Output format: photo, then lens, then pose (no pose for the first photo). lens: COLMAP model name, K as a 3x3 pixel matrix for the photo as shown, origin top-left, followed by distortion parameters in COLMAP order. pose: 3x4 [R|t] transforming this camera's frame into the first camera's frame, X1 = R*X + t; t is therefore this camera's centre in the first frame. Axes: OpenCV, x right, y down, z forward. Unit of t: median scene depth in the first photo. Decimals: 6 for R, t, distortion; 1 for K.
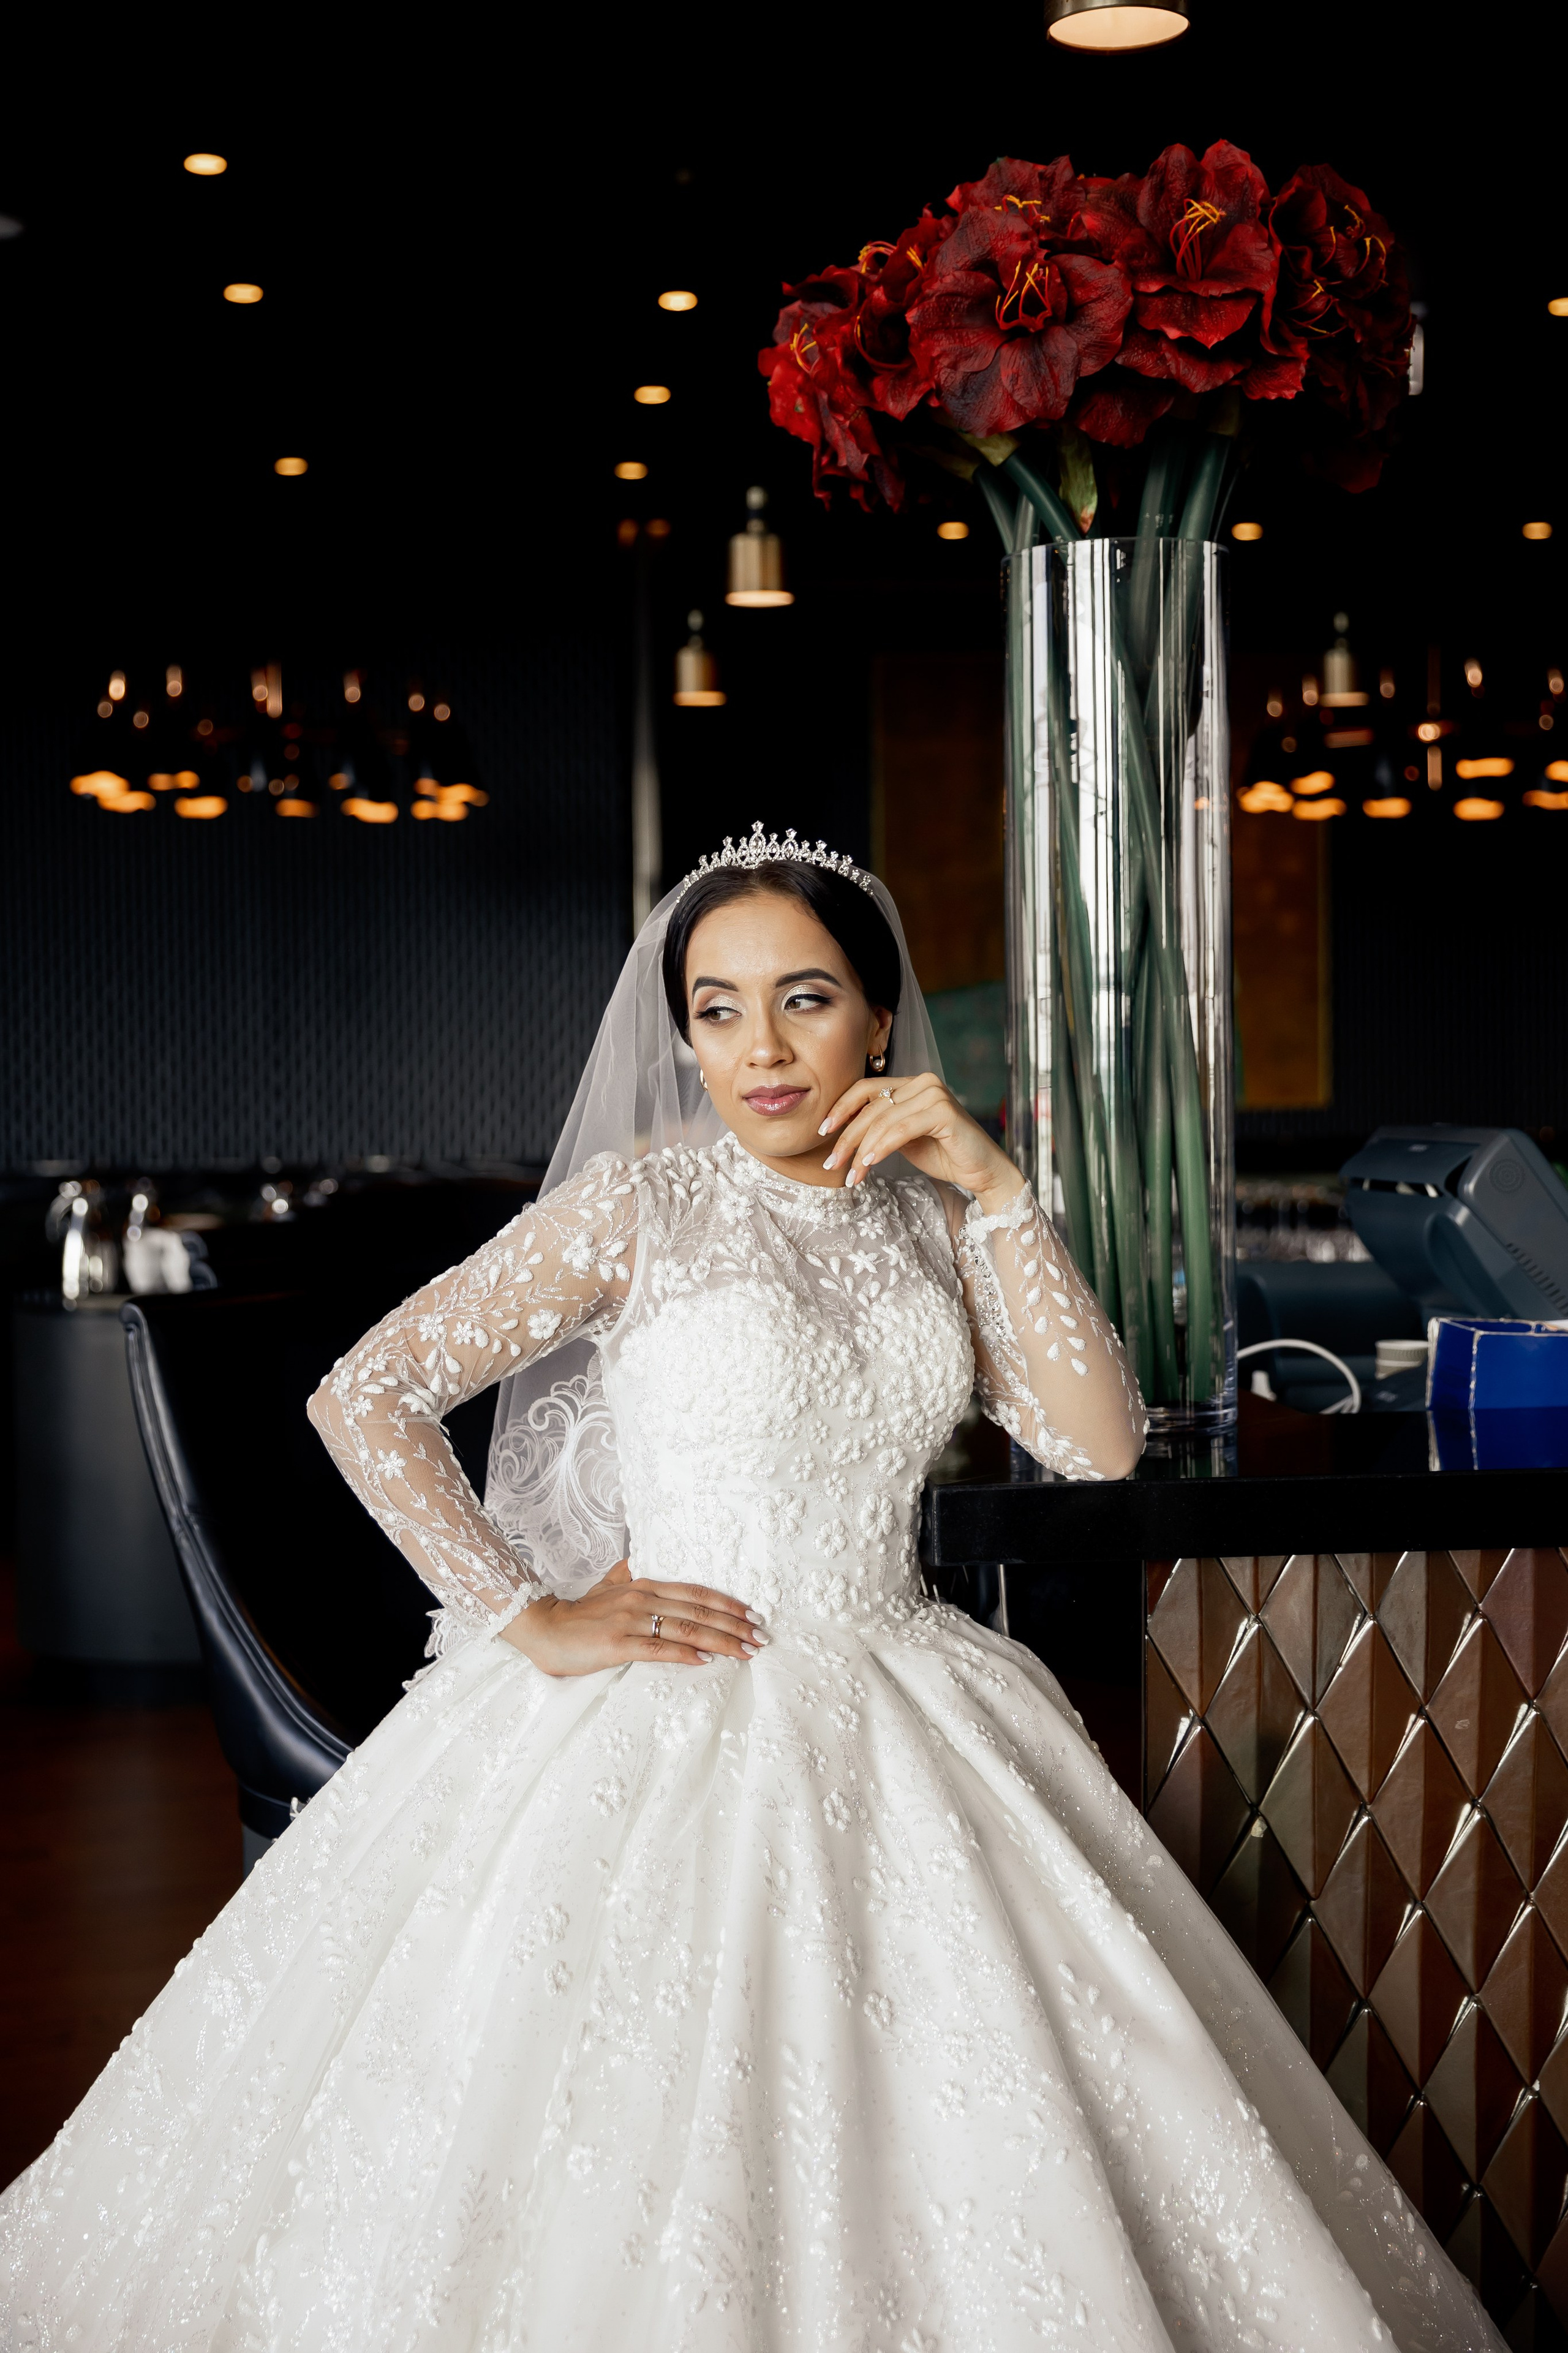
lens RADIAL K [[2967.7, 0, 784.0], [0, 2967.7, 1176.5], [0, 0, 1]] dist [0.034767, 0.050812]
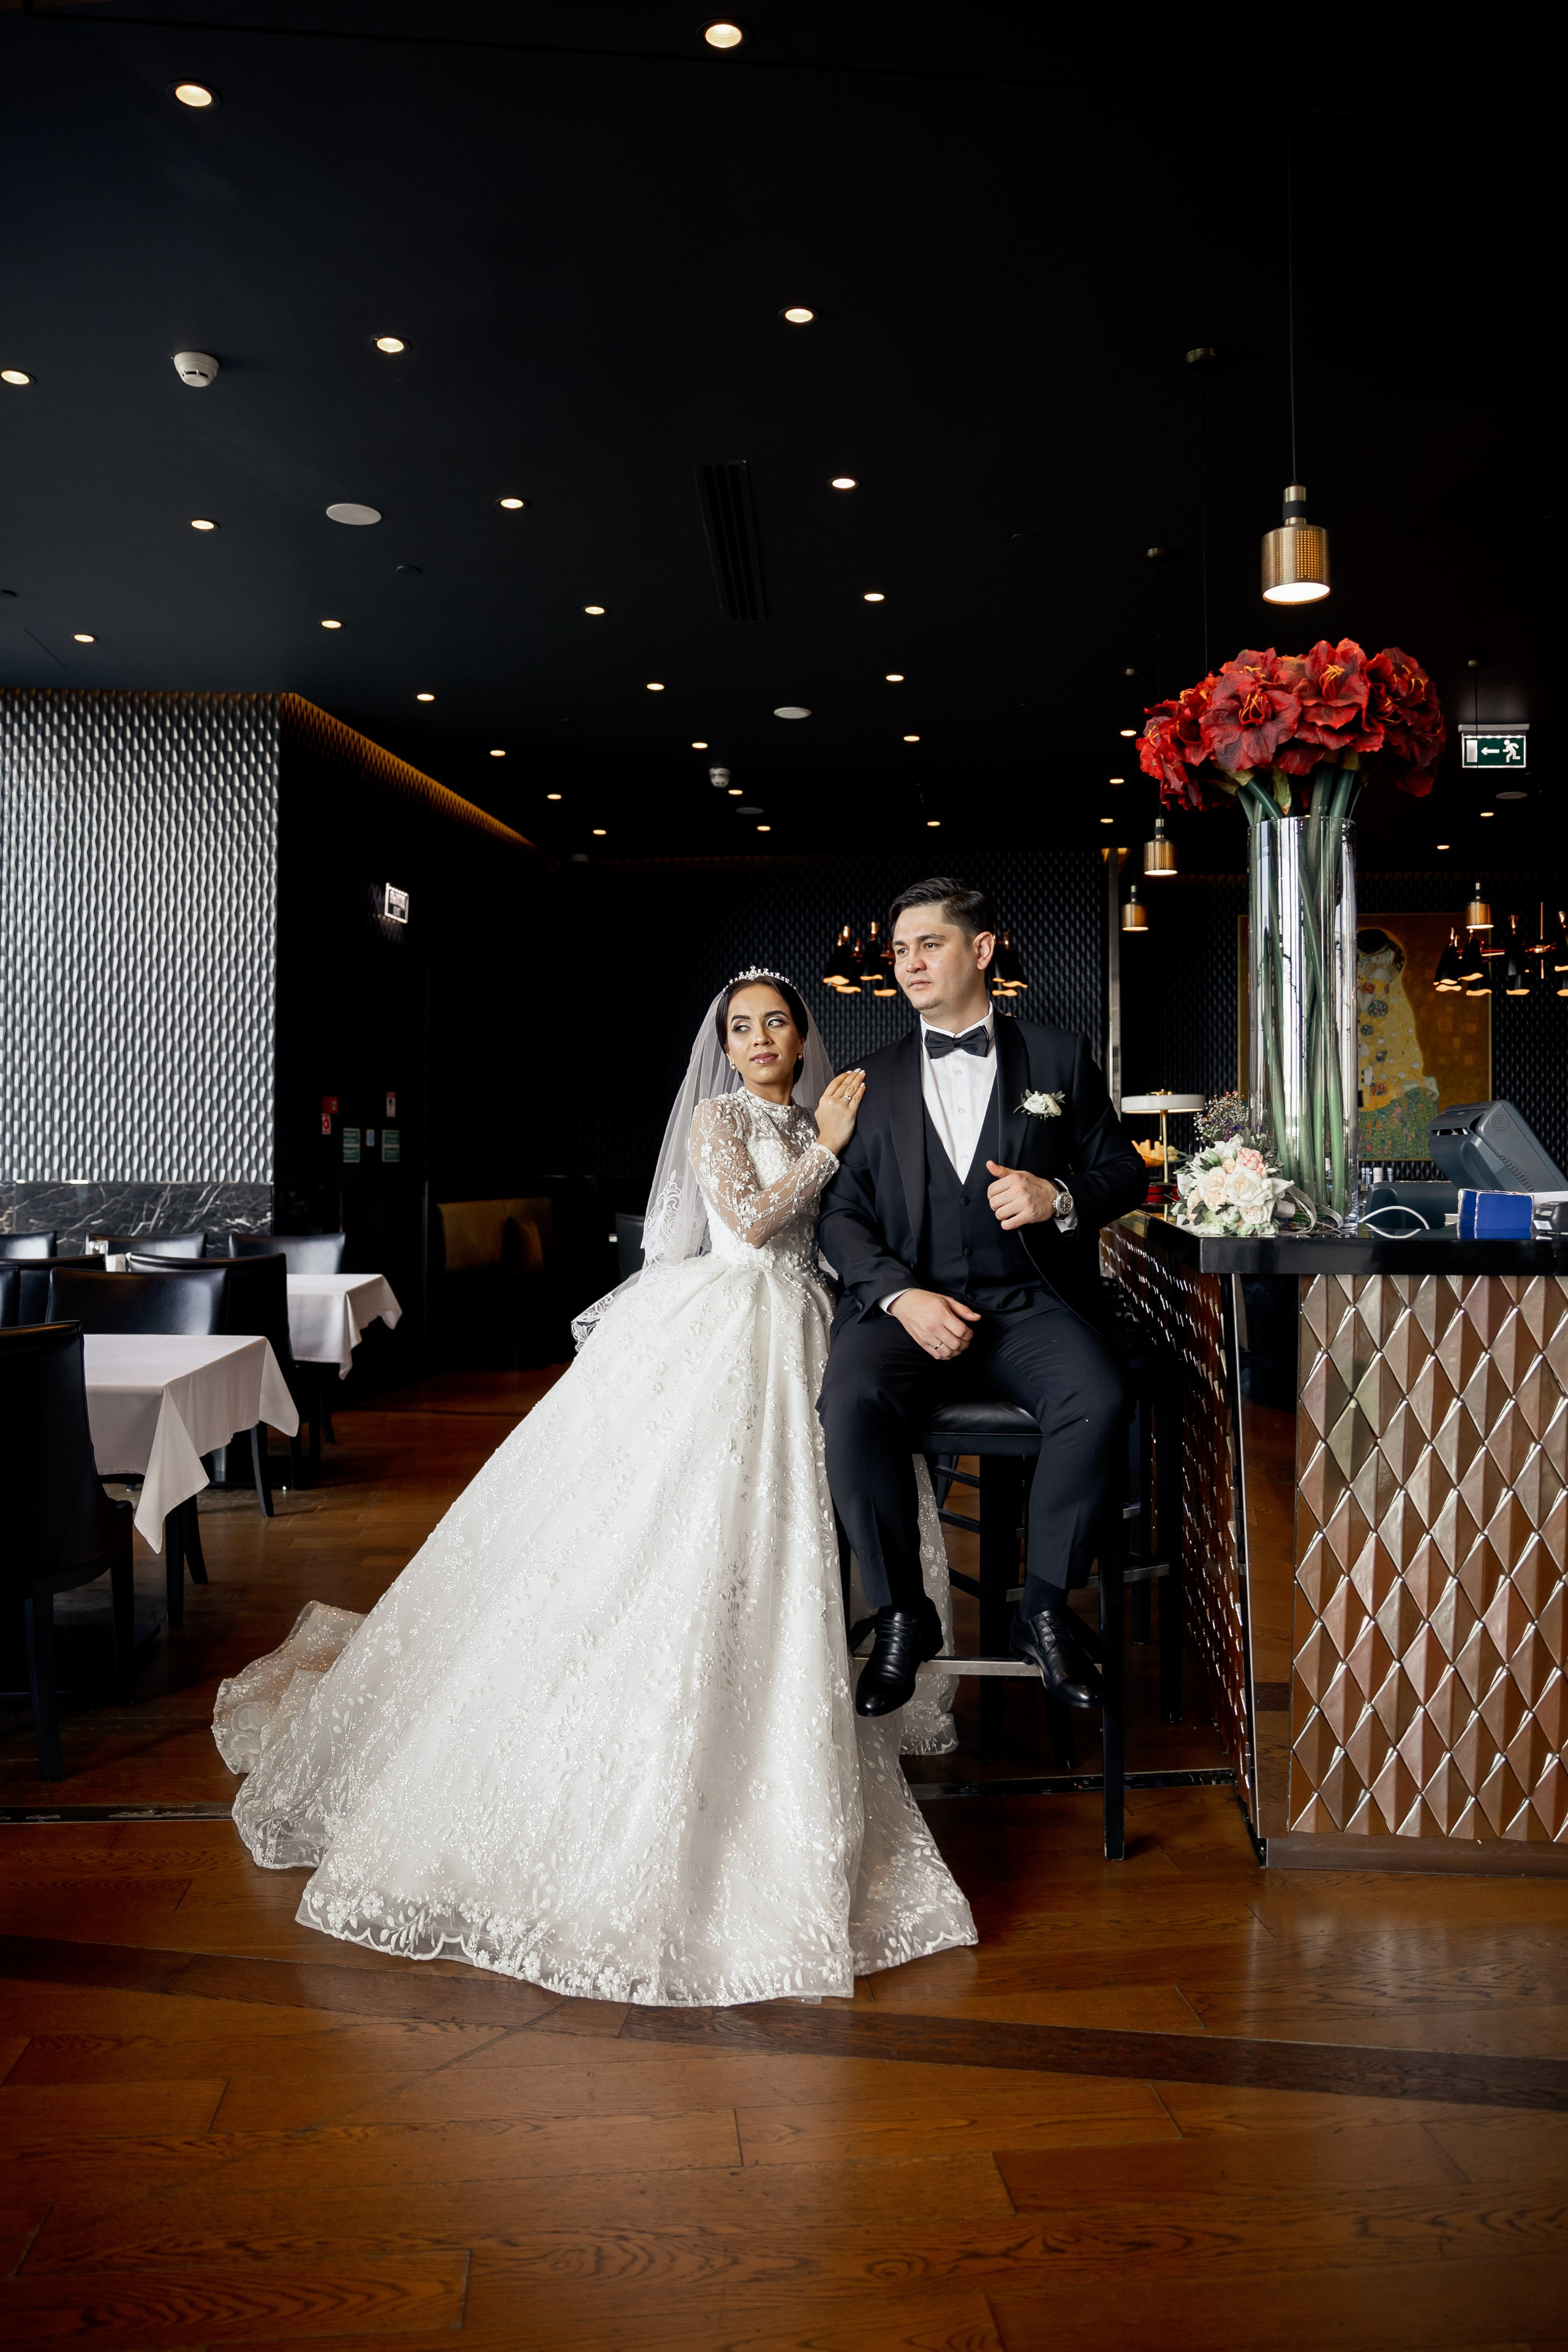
lens RADIAL K [[1705.7, 0, 784.0], [0, 1705.7, 1176.0], [0, 0, 1]] dist [-0.088615, 0.000683]
pose [[0.968511, 0.017342, -0.248365, 0.058964], [-0.027670, 0.998889, -0.038153, 0.108493], [0.247427, 0.043823, 0.967915, -0.282987]]
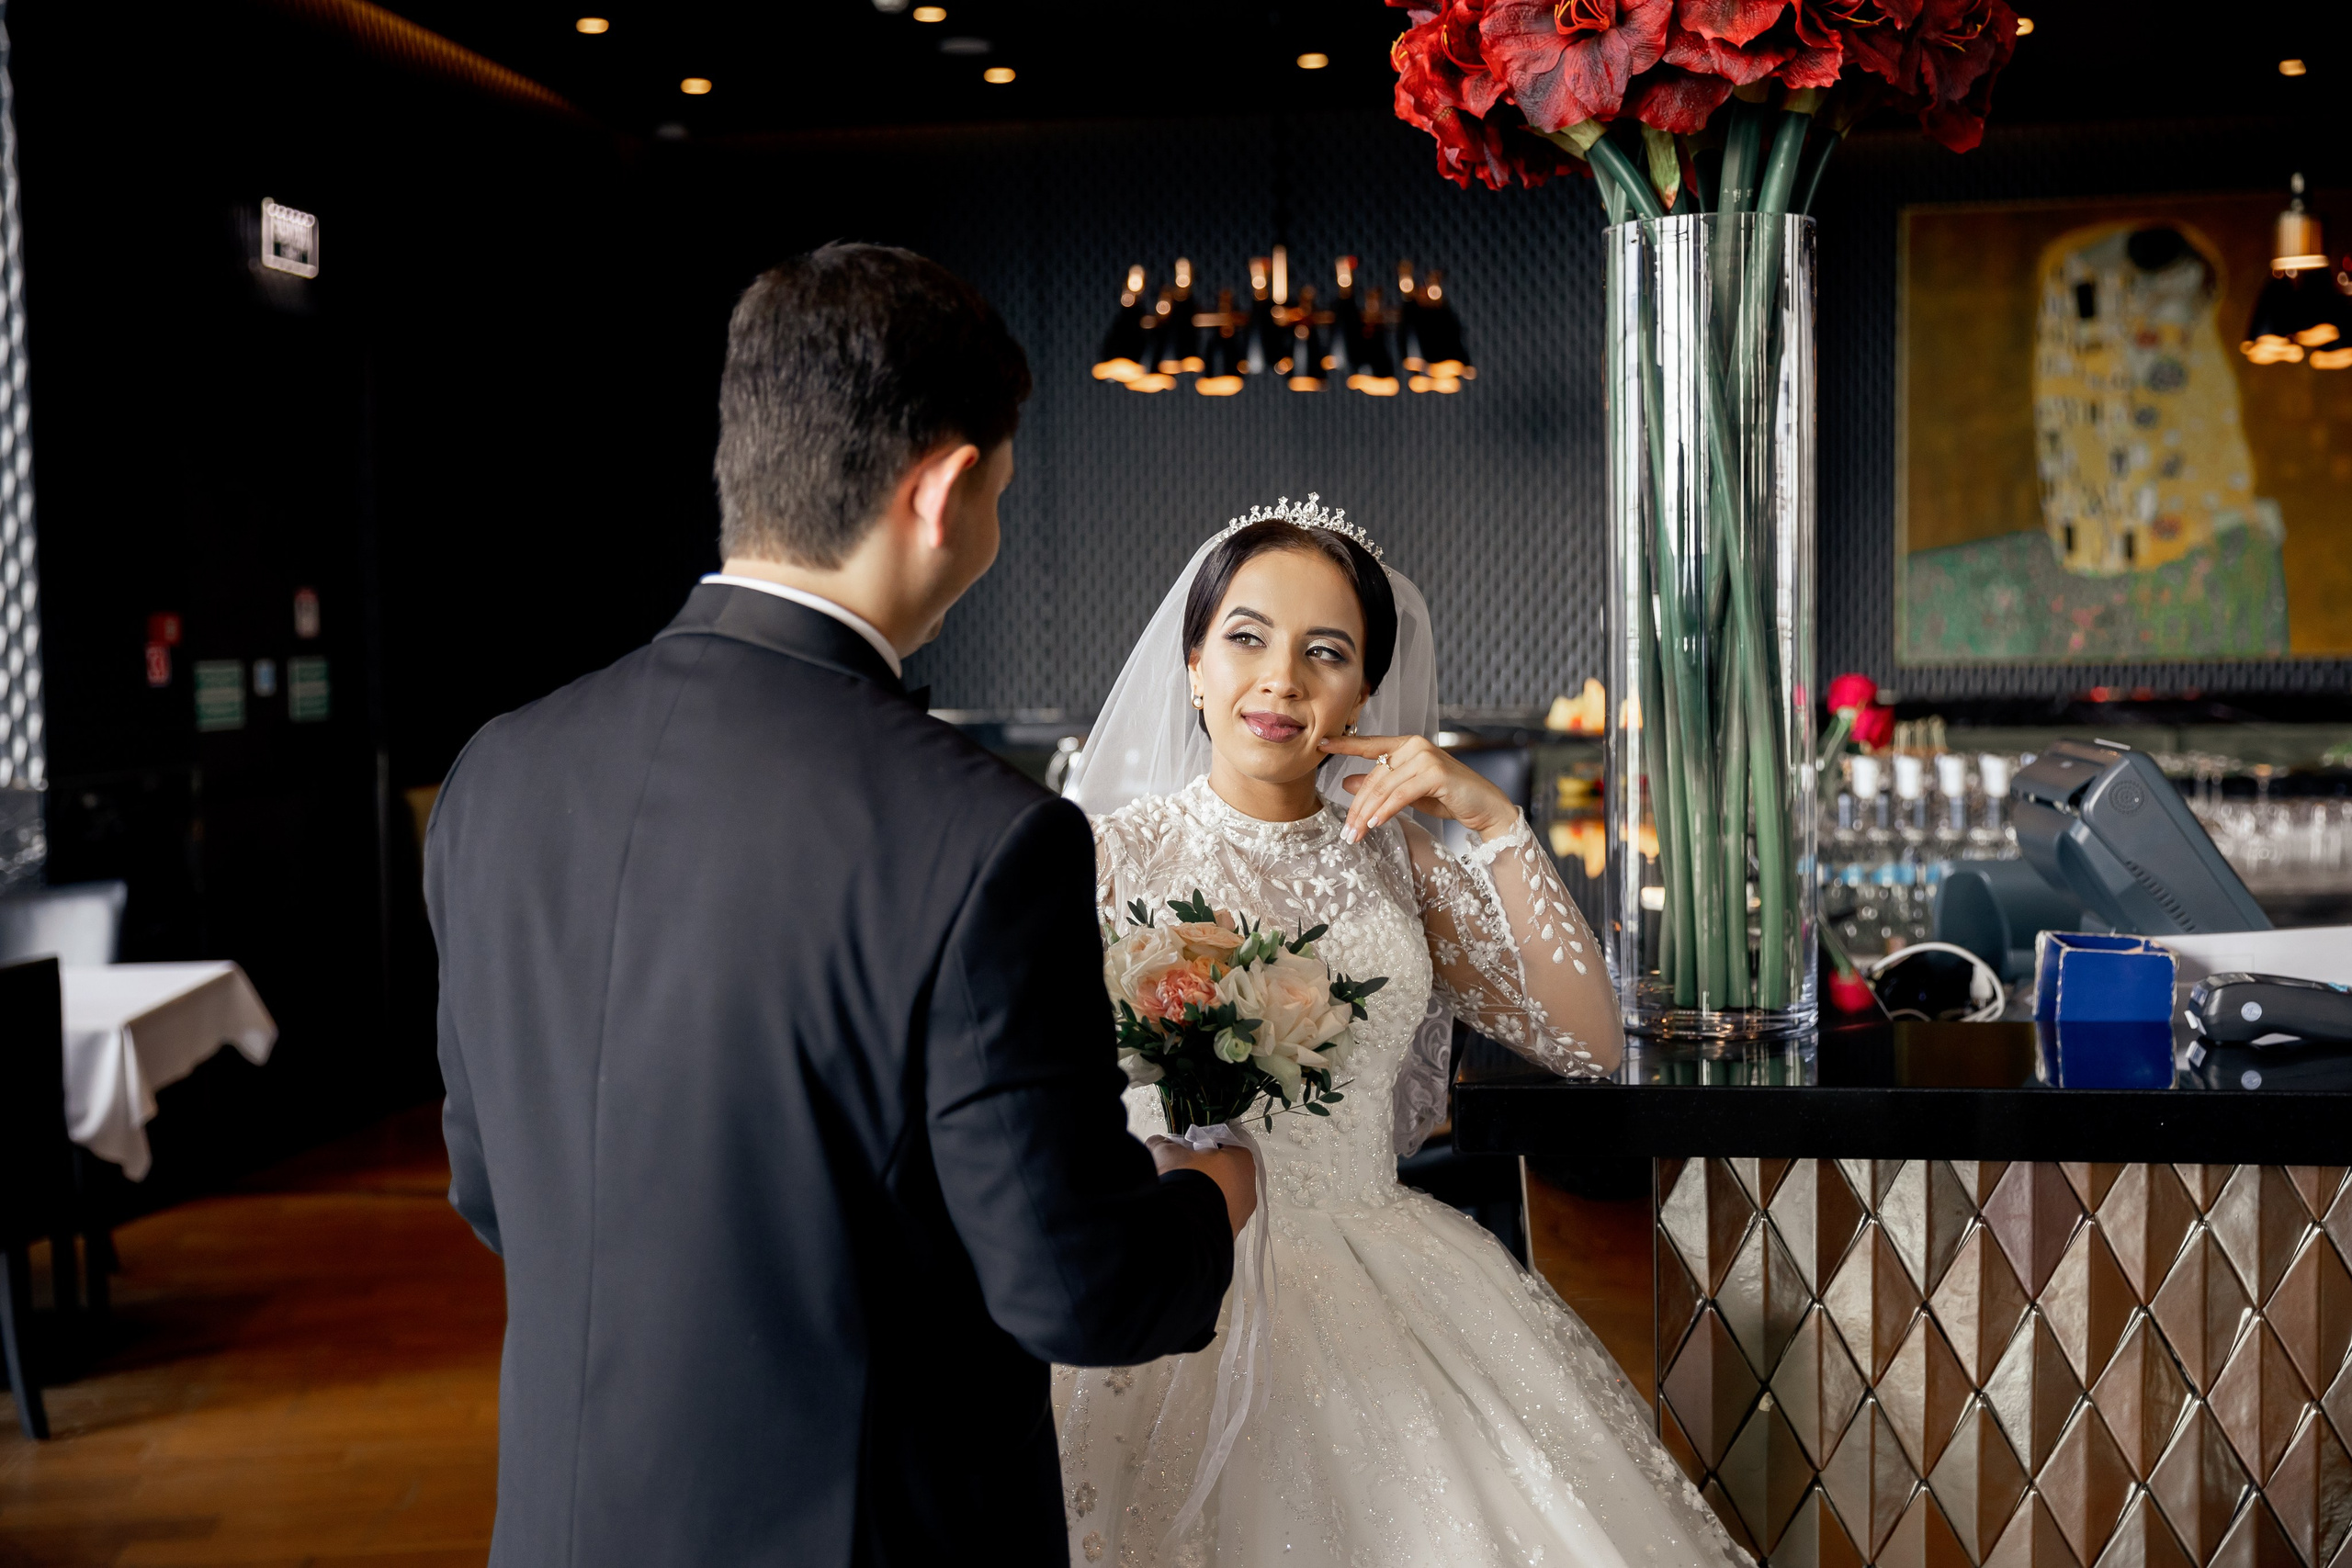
lens RADIAL K [[2948.5, 0, 1302.2], [0, 2948.5, 757.8], [0, 0, 1]] dist [0.056194, 0.003869]
pose [[0.968220, 0.014740, -0.249666, 0.253138], [-0.008015, 0.999578, 0.027934, -0.046993], [0.249972, -0.025045, 0.967929, -0.085214]]
